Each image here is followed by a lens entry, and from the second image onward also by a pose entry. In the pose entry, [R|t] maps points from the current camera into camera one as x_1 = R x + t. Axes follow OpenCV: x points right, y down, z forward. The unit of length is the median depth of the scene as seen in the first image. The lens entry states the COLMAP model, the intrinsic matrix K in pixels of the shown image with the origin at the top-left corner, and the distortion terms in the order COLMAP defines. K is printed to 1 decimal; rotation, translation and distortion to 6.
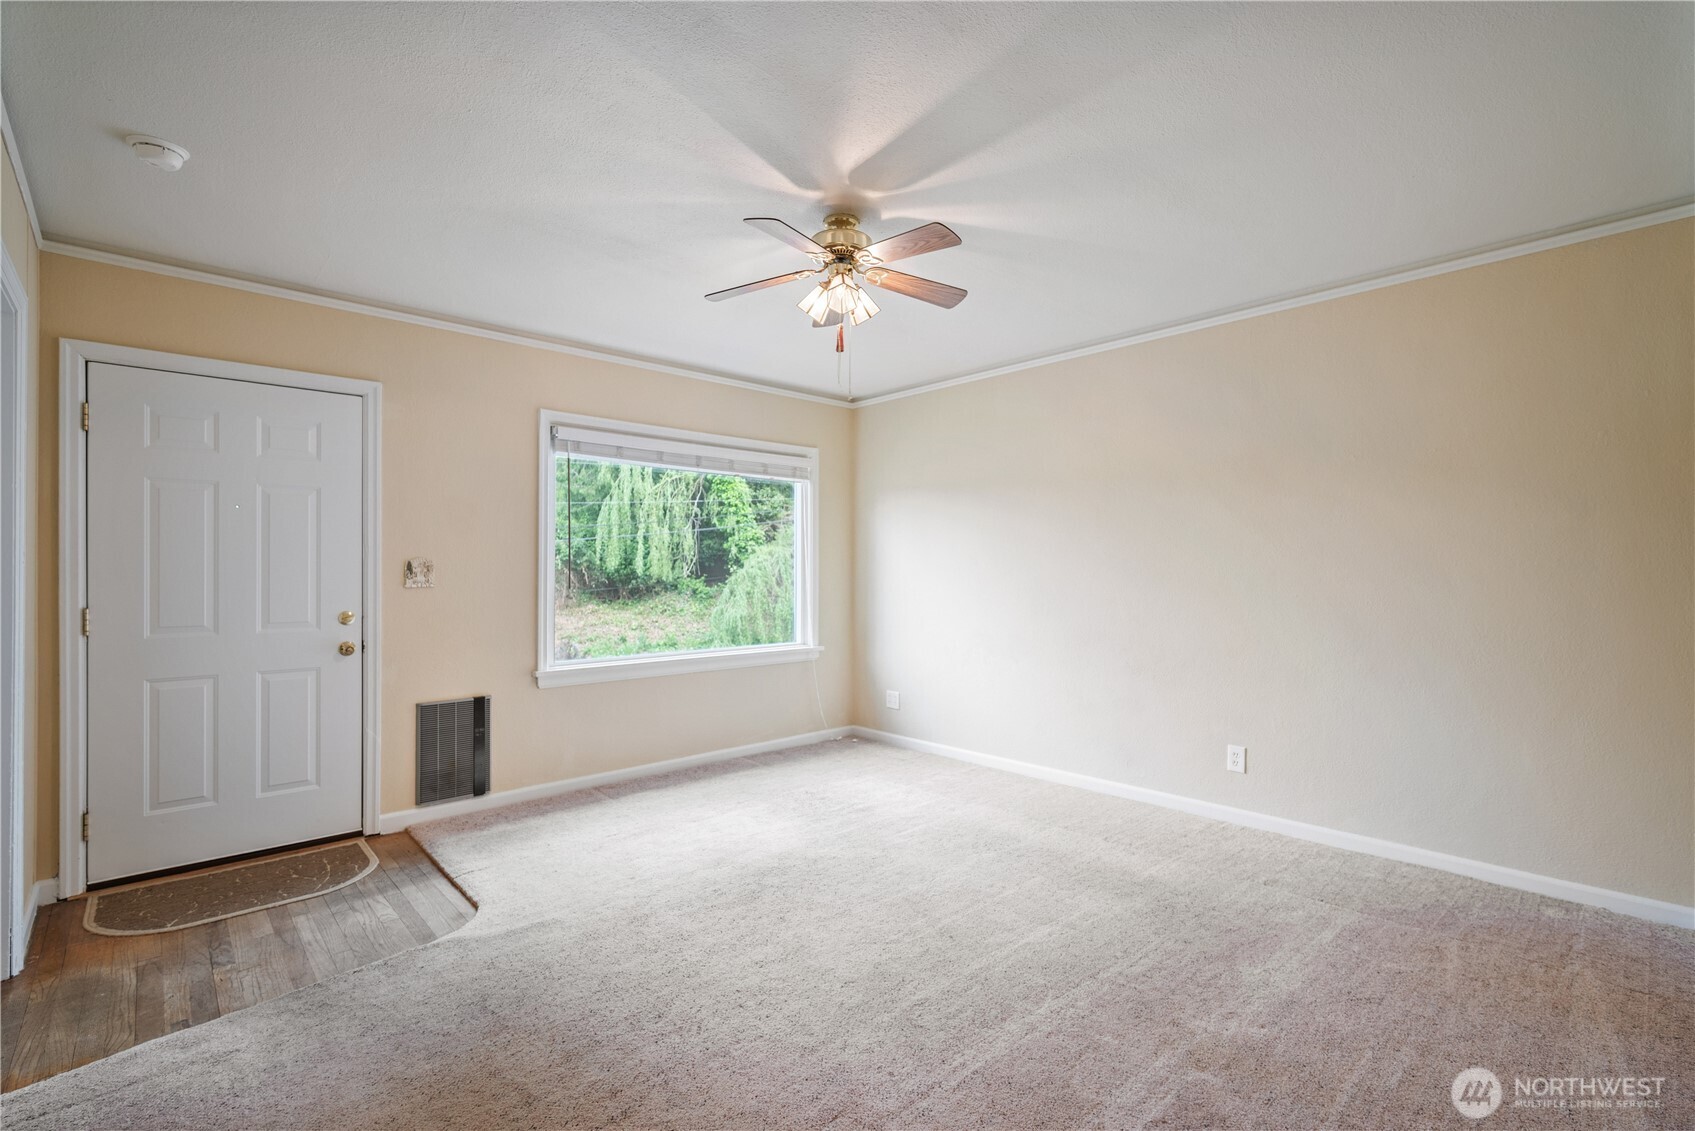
lens RADIAL K [[757.0, 0, 847.5], [0, 757.0, 565.5], [0, 0, 1]] dist [0.001040, -0.000187]
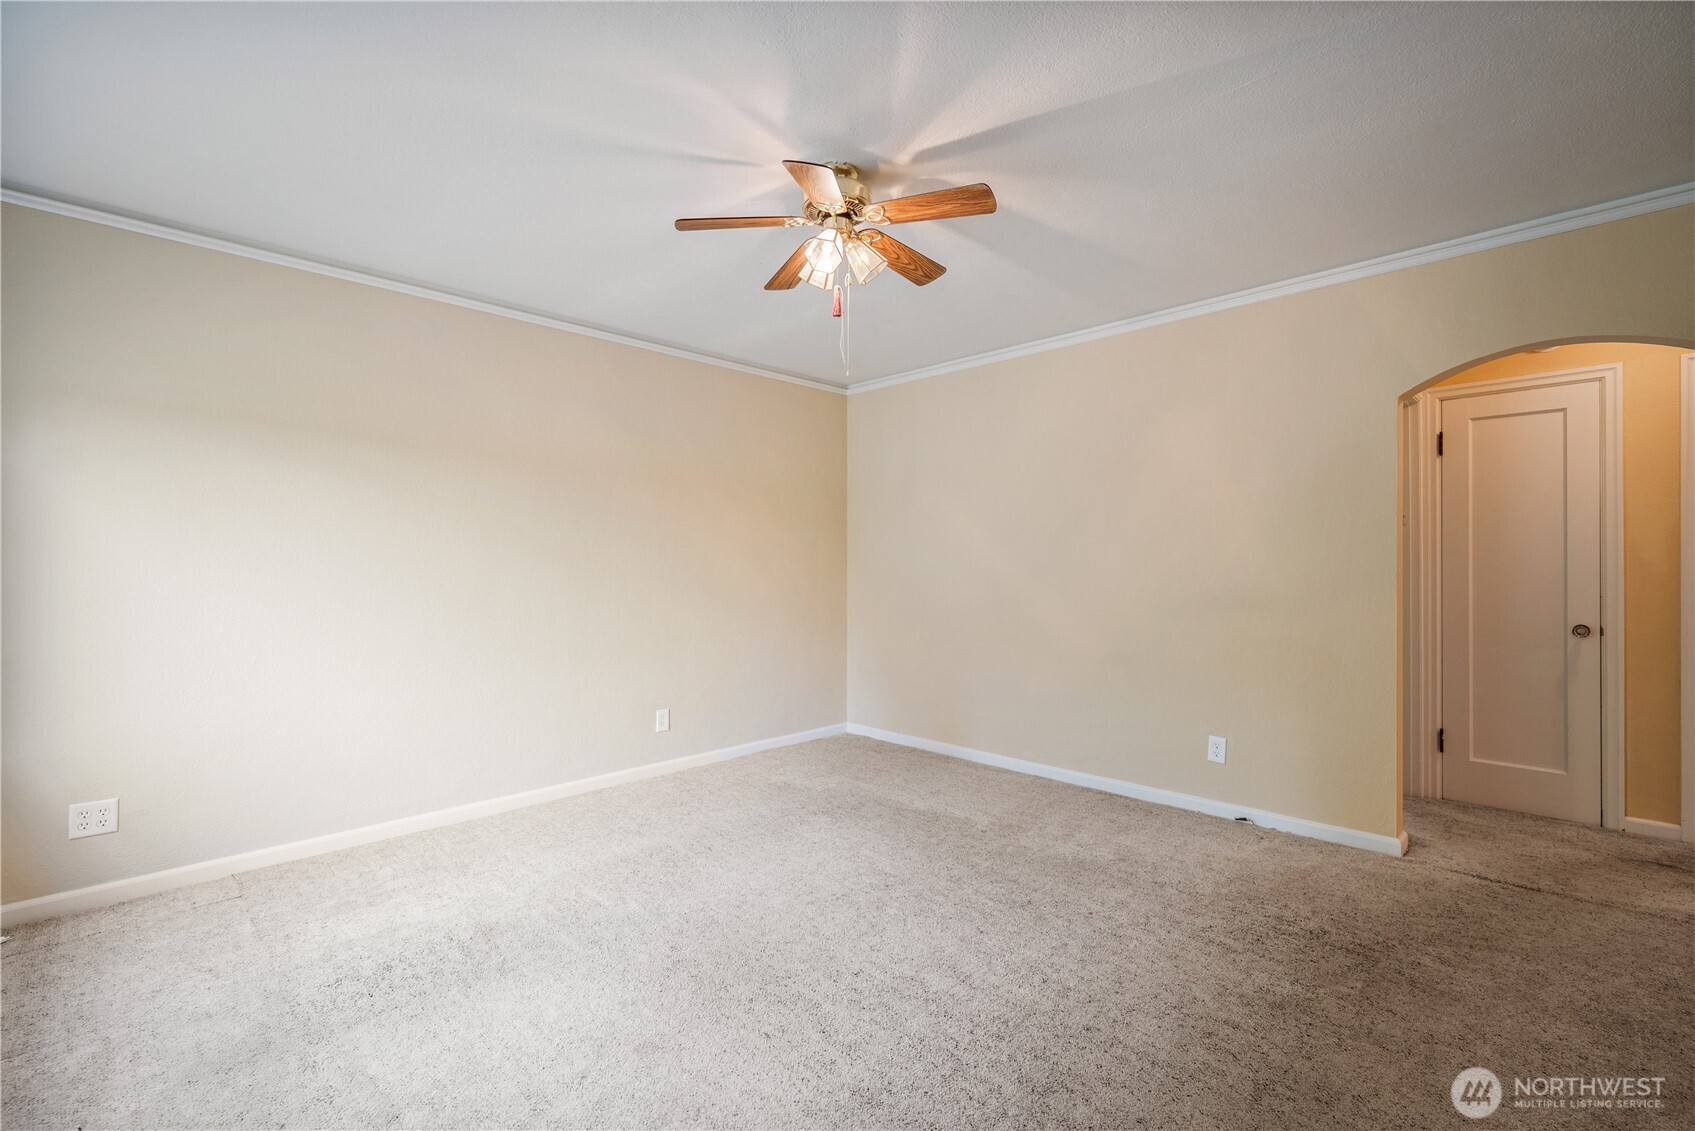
lens RADIAL K [[730.6, 0, 847.5], [0, 730.6, 565.5], [0, 0, 1]] dist [0.000974, 0.000030]
pose [[-0.044853, -0.000279, 0.998994, -0.686827], [-0.007506, 0.999972, -0.000057, 0.009415], [-0.998965, -0.007501, -0.044854, 0.804684]]
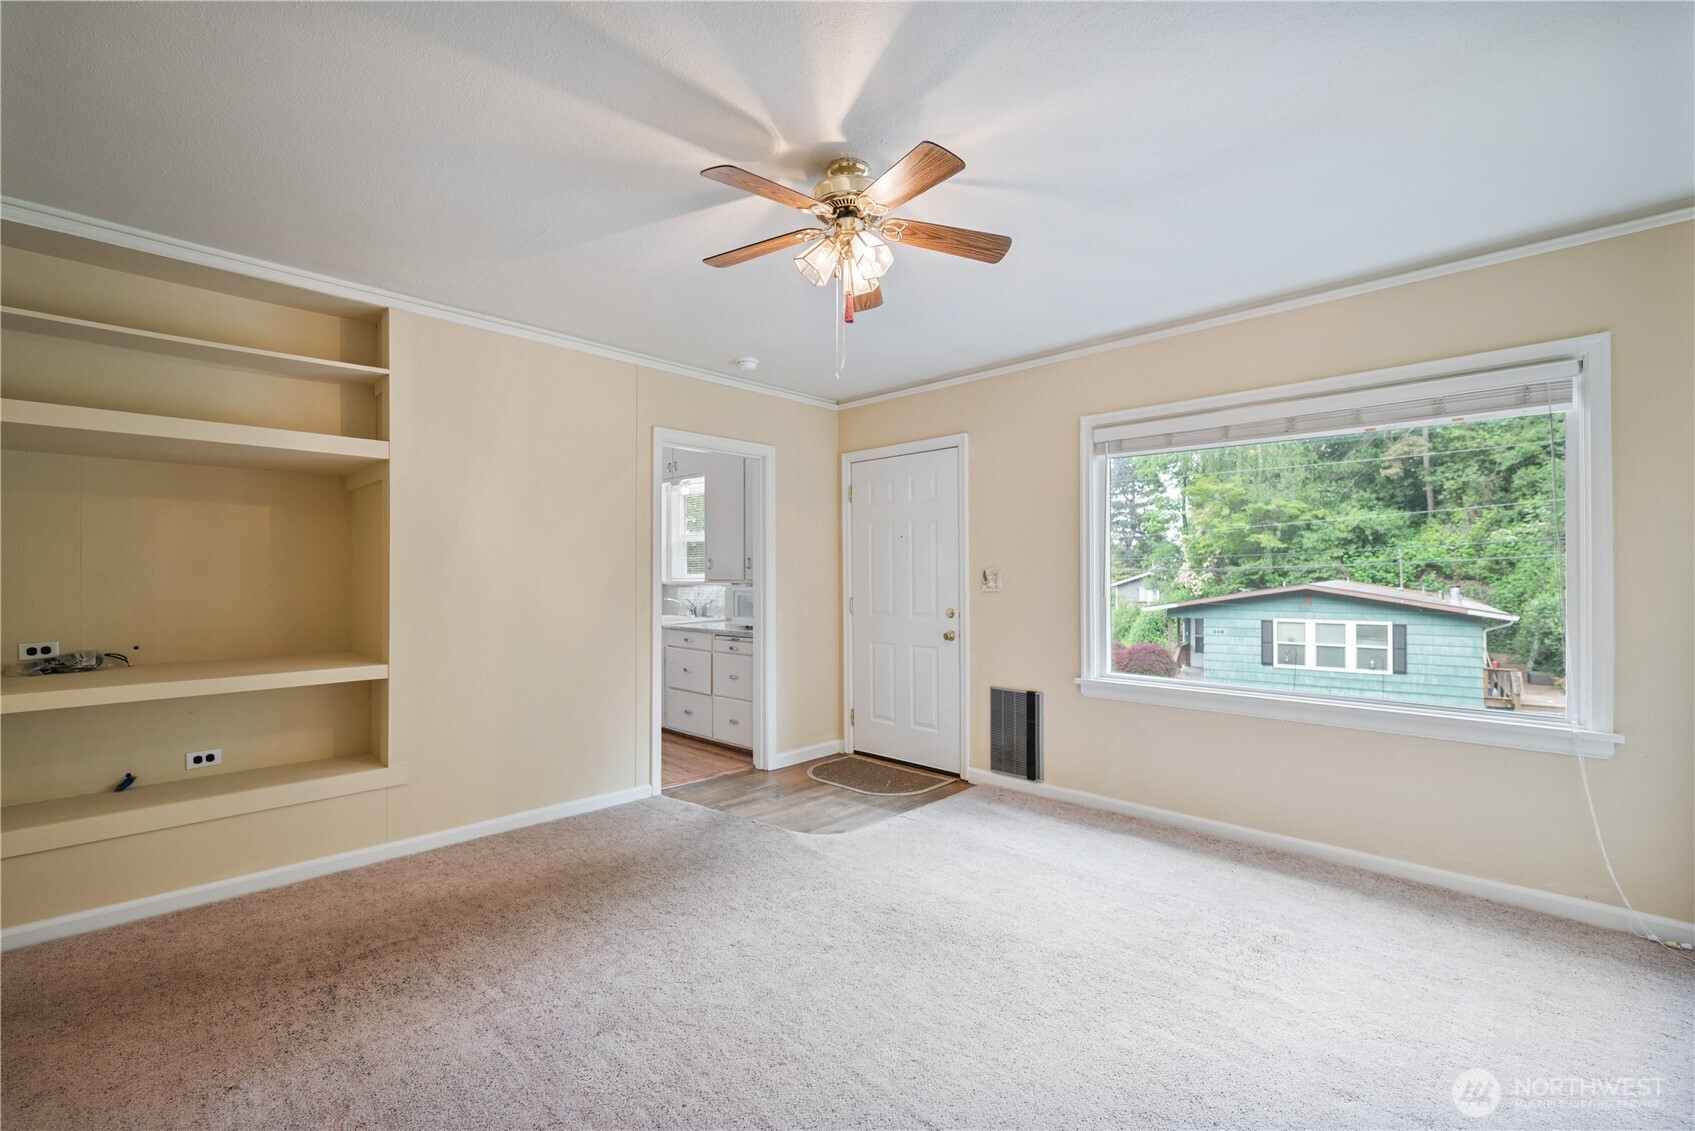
lens RADIAL K [[730.6, 0, 847.5], [0, 730.6, 565.5], [0, 0, 1]] dist [0.000974, 0.000030]
pose [[0.055448, -0.012923, -0.998378, 0.638631], [0.008436, 0.999887, -0.012474, -0.000927], [0.998426, -0.007731, 0.055551, 0.745824]]
